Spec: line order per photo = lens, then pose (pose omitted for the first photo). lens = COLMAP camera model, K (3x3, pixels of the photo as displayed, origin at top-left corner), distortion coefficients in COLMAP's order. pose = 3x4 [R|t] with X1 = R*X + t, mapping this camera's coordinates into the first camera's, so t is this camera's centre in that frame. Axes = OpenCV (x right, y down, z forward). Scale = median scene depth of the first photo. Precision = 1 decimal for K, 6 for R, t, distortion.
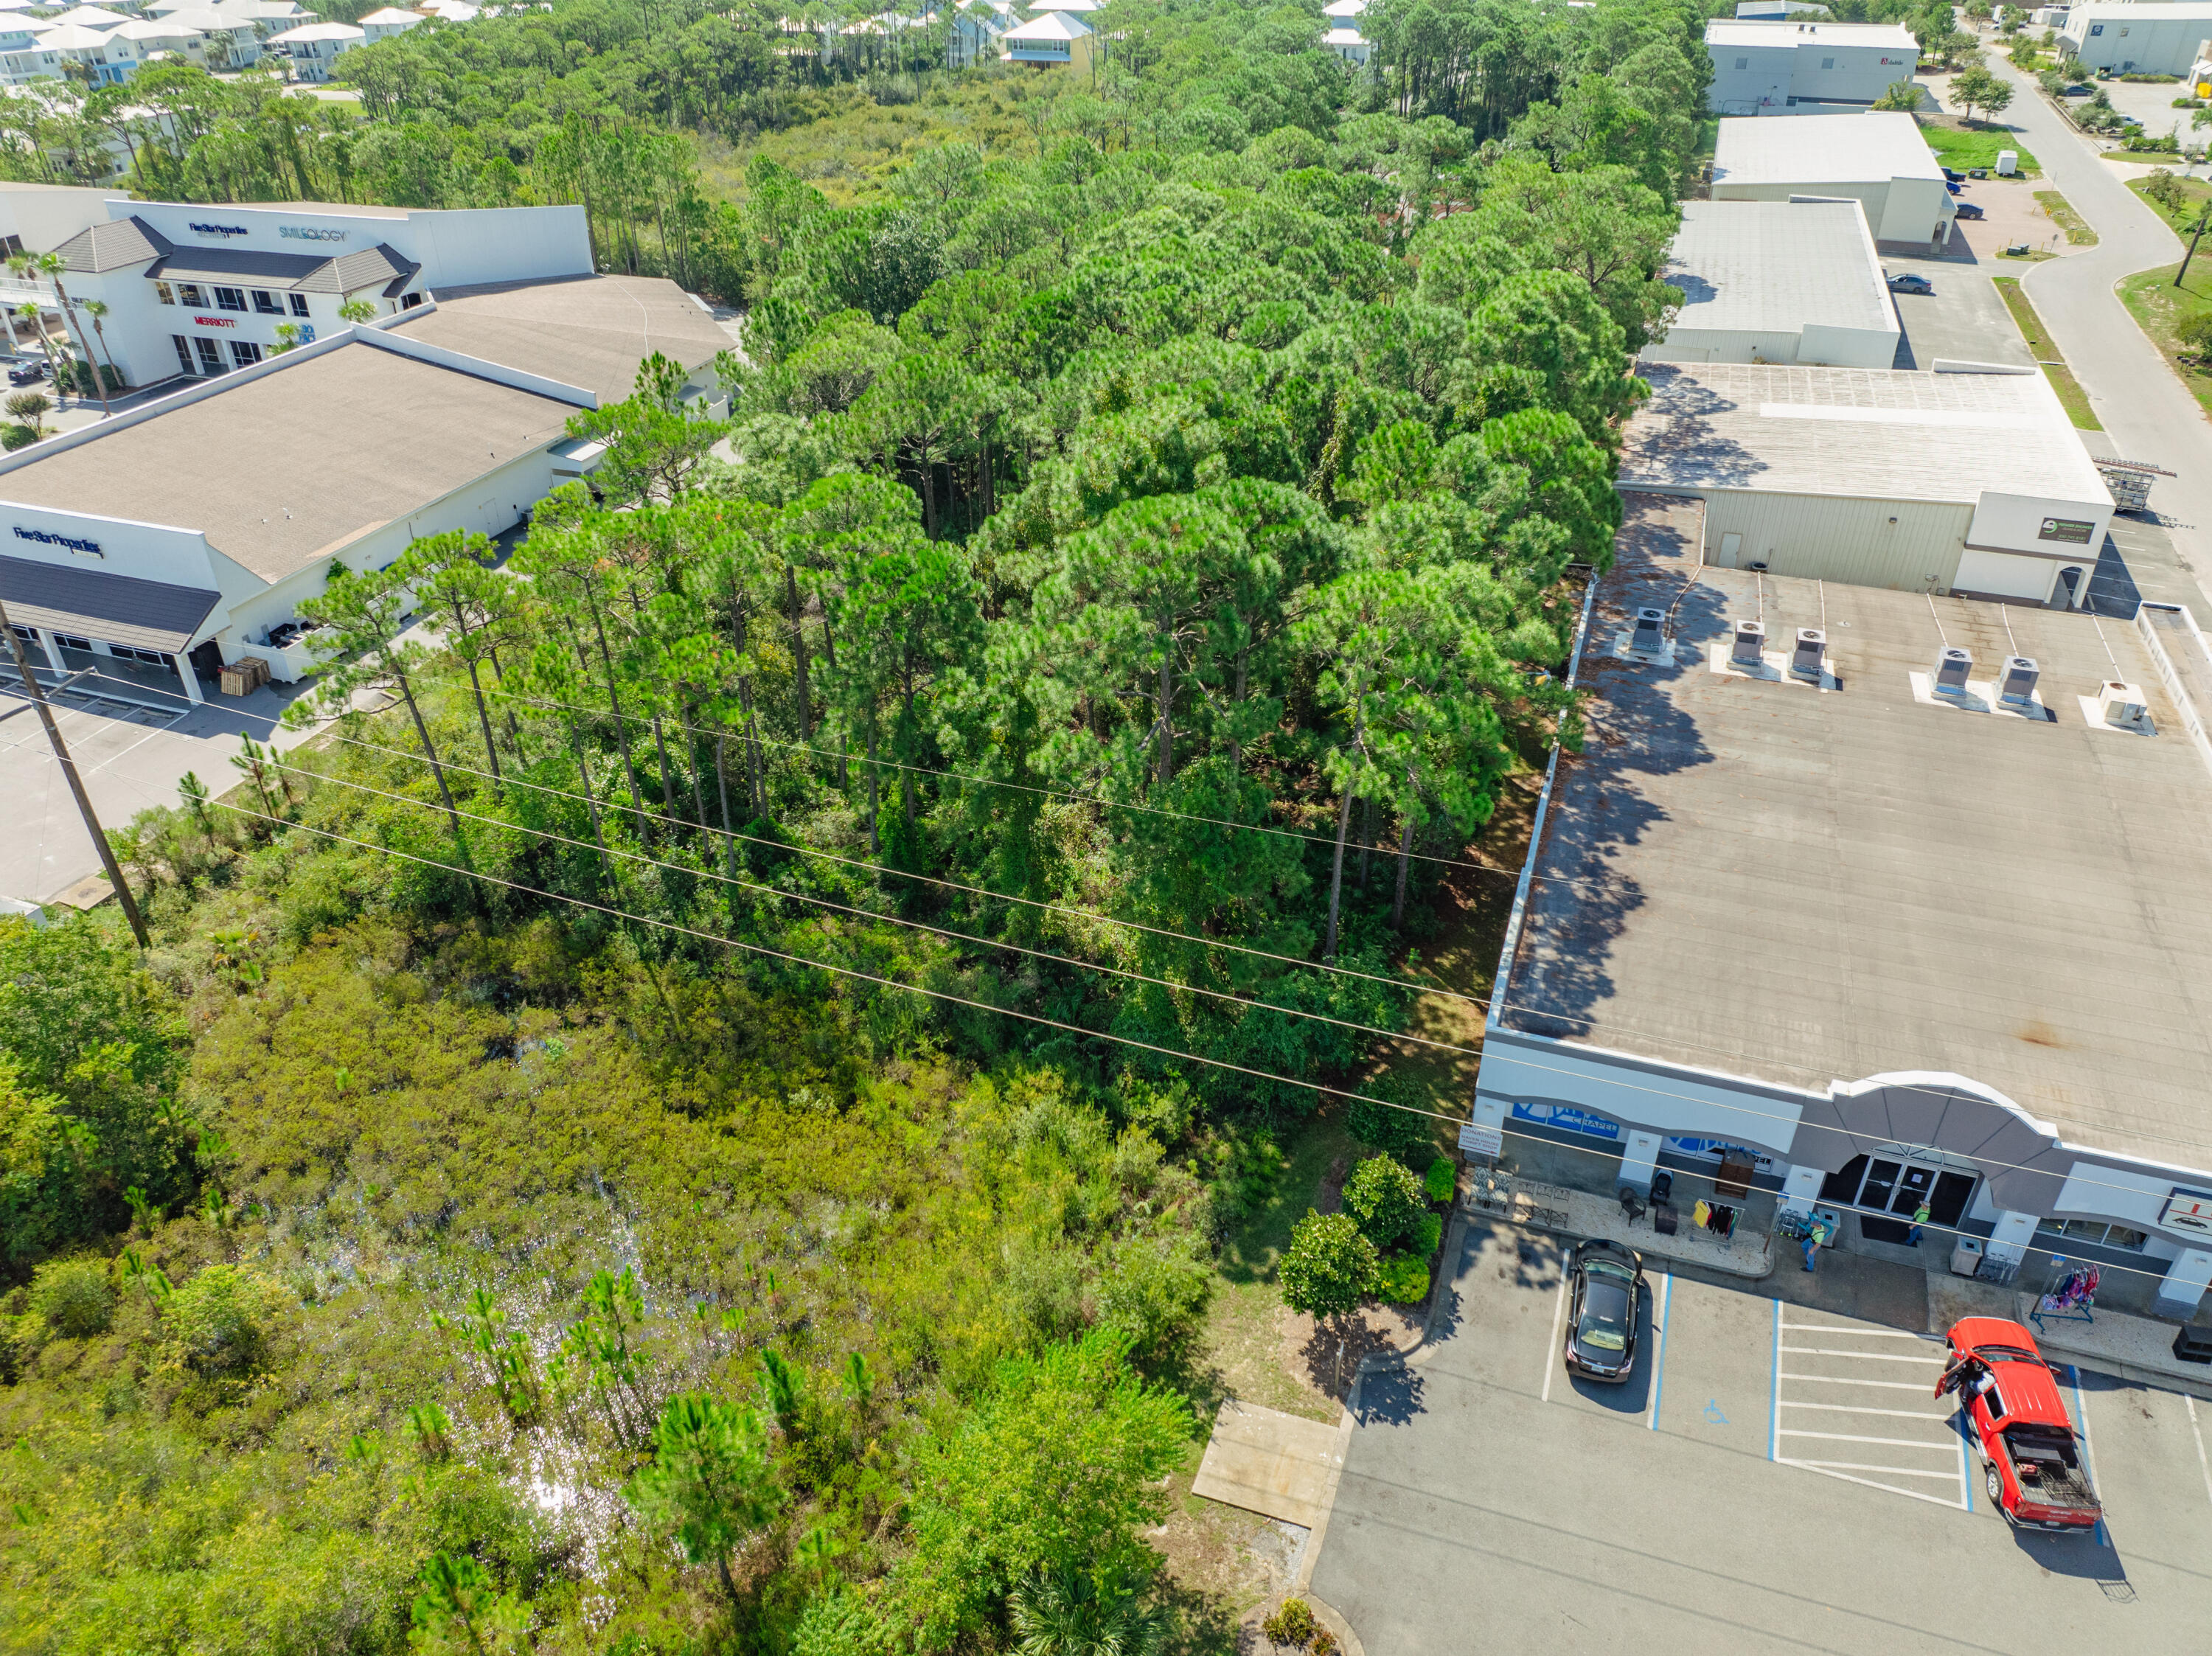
lens RADIAL K [[1537.4, 0, 1106.0], [0, 1537.4, 828.0], [0, 0, 1]] dist [-0.037837, -0.001229]
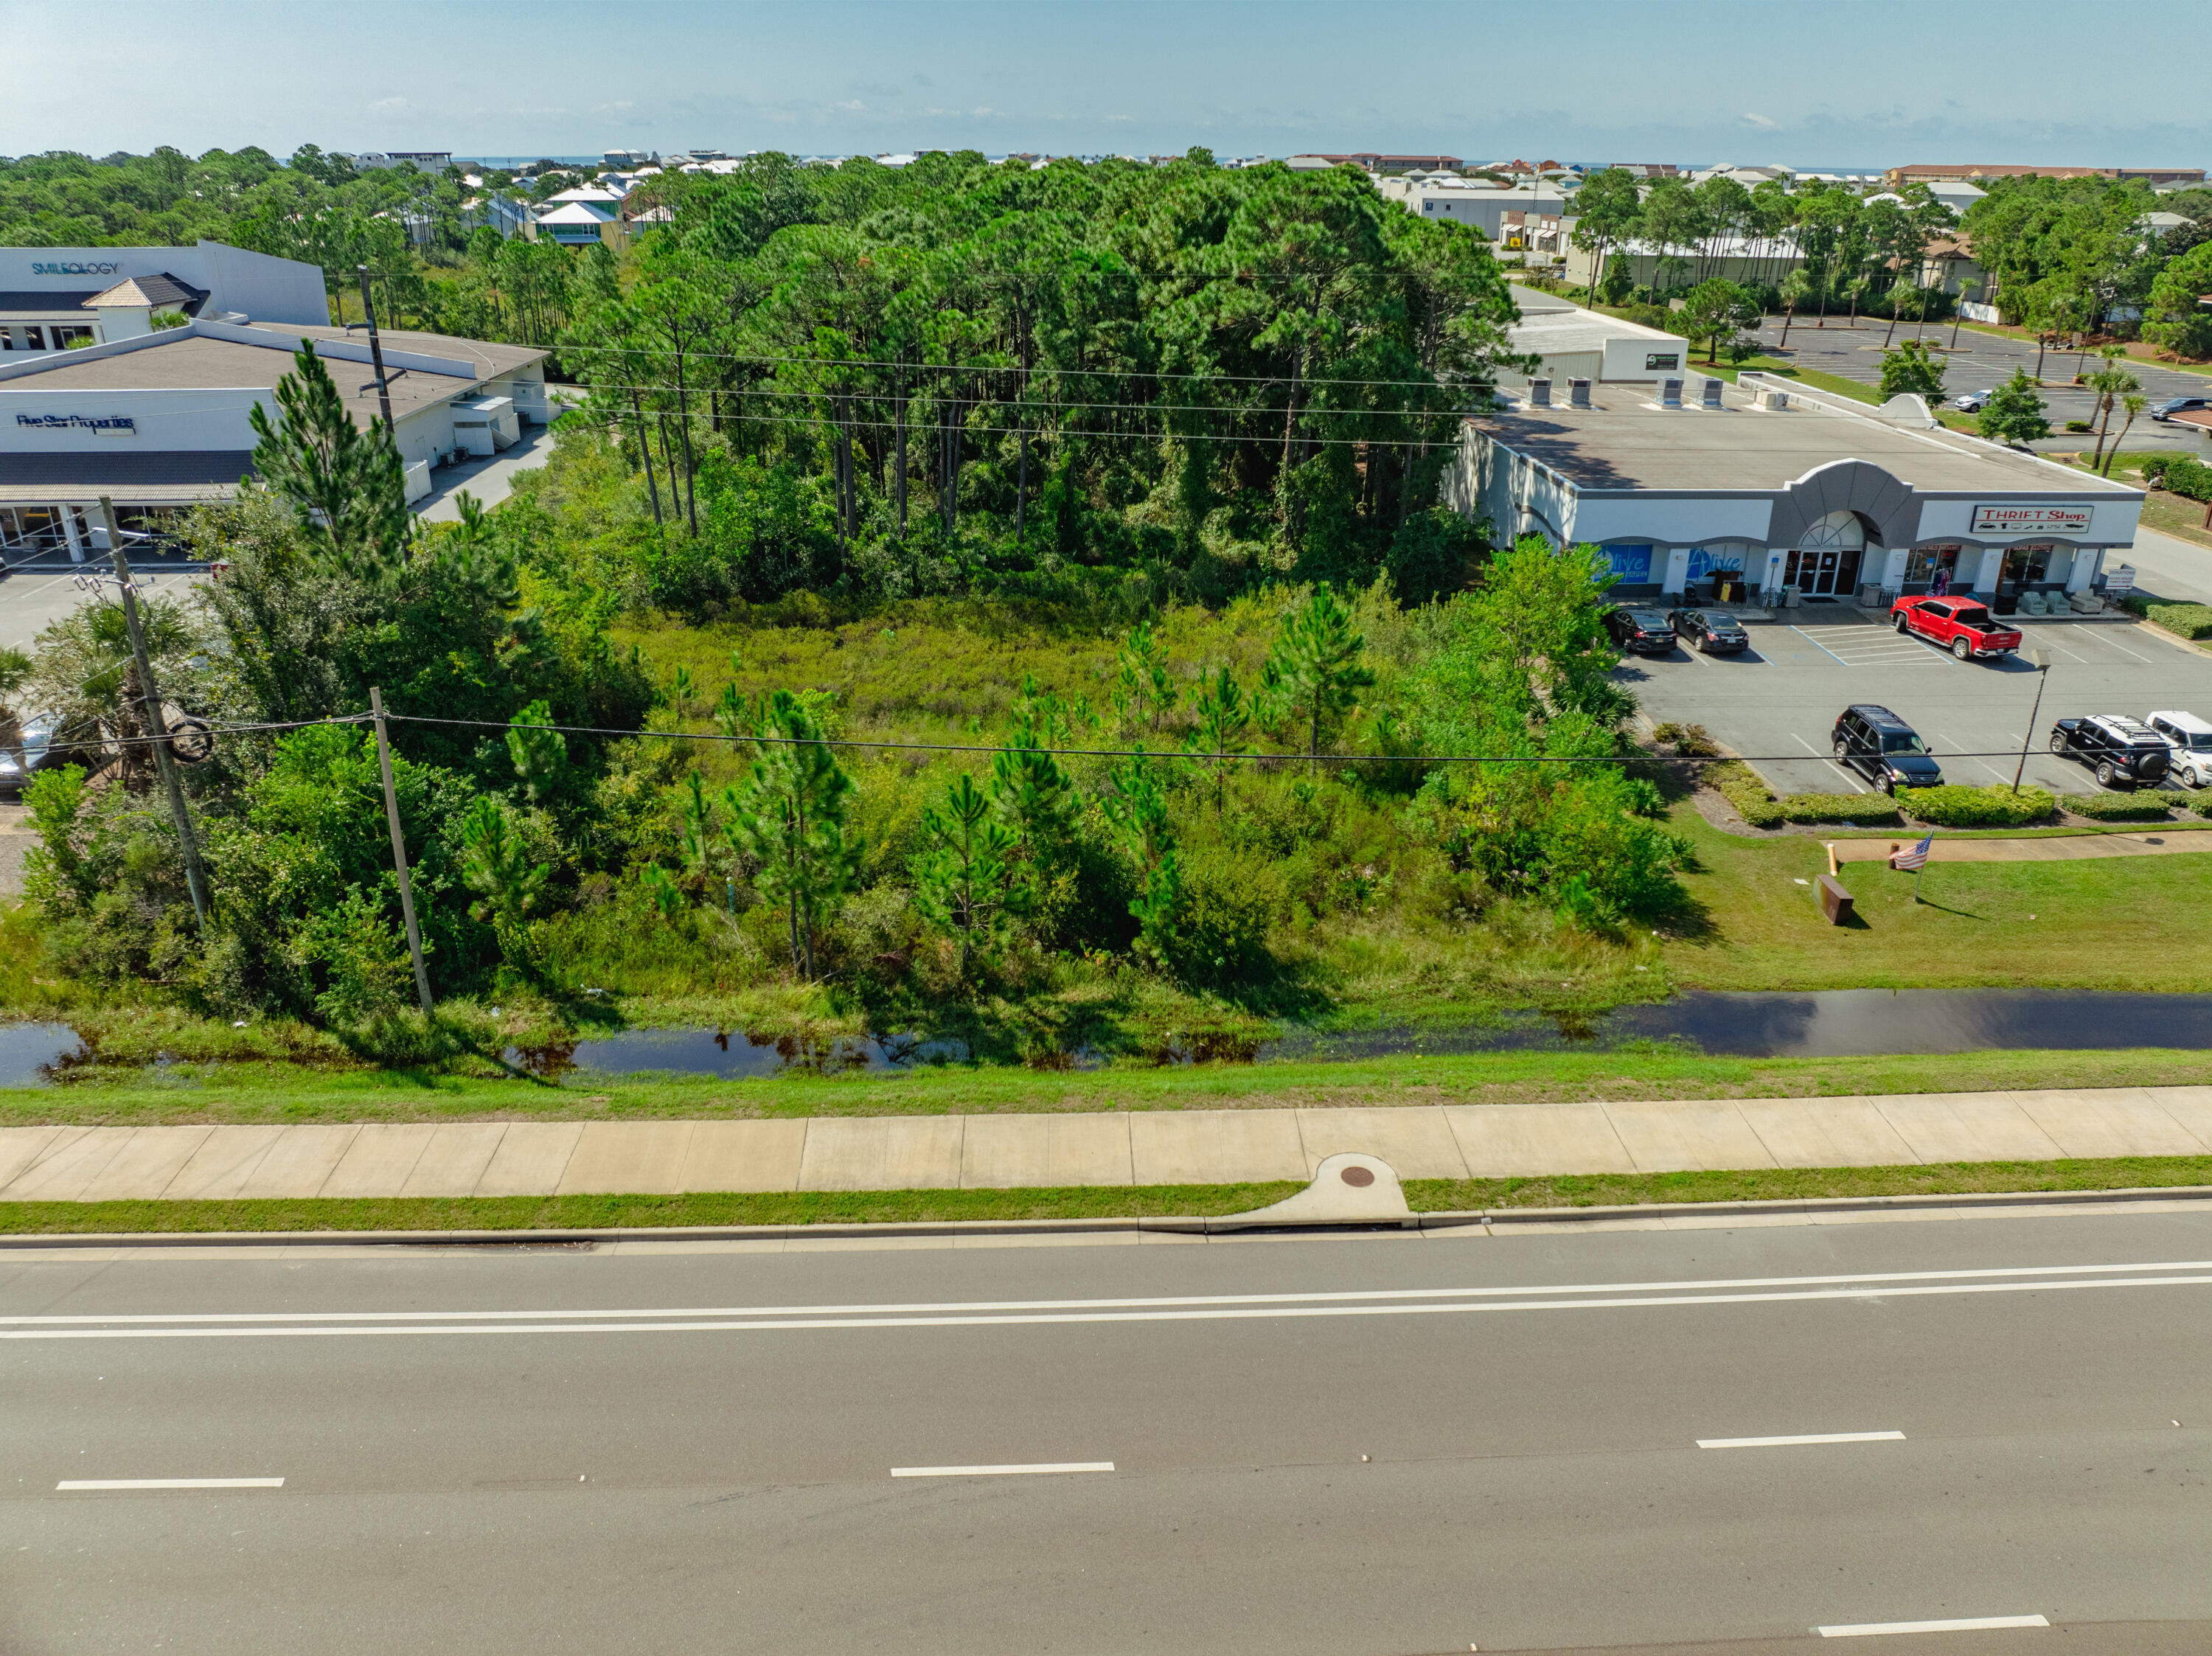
lens RADIAL K [[1572.9, 0, 1106.0], [0, 1572.9, 828.0], [0, 0, 1]] dist [-0.035843, 0.003430]
pose [[0.923017, -0.141468, 0.357809, -0.765974], [0.200566, 0.970518, -0.133672, 0.558899], [-0.328350, 0.195145, 0.924178, -0.191967]]
